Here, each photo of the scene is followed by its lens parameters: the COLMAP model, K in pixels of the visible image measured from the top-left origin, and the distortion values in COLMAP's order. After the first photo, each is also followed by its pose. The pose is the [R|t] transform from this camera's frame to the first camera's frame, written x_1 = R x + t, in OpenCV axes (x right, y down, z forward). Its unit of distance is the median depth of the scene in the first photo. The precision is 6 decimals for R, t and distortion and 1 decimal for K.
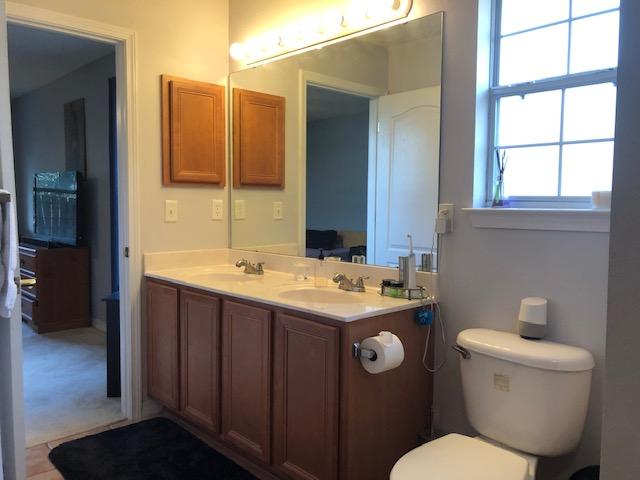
lens RADIAL K [[532.6, 0, 320.8], [0, 532.6, 233.8], [0, 0, 1]] dist [0.052136, -0.003038]
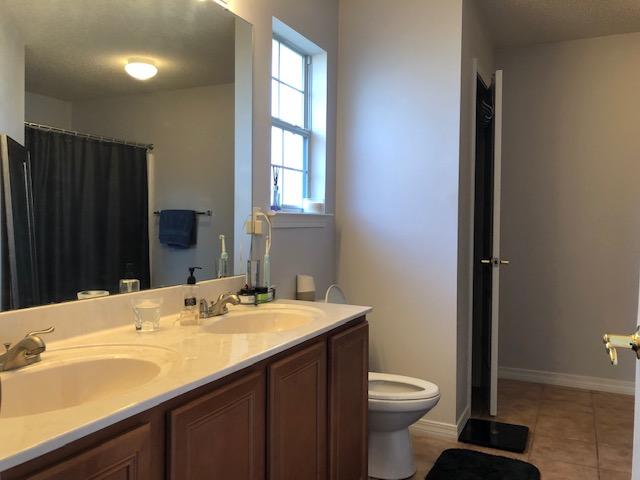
lens RADIAL K [[532.6, 0, 320.8], [0, 532.6, 233.8], [0, 0, 1]] dist [0.052136, -0.003038]
pose [[-0.348360, -0.035167, 0.936701, -0.905849], [0.051640, 0.997058, 0.056638, -0.062004], [-0.935937, 0.068101, -0.345520, 1.346064]]
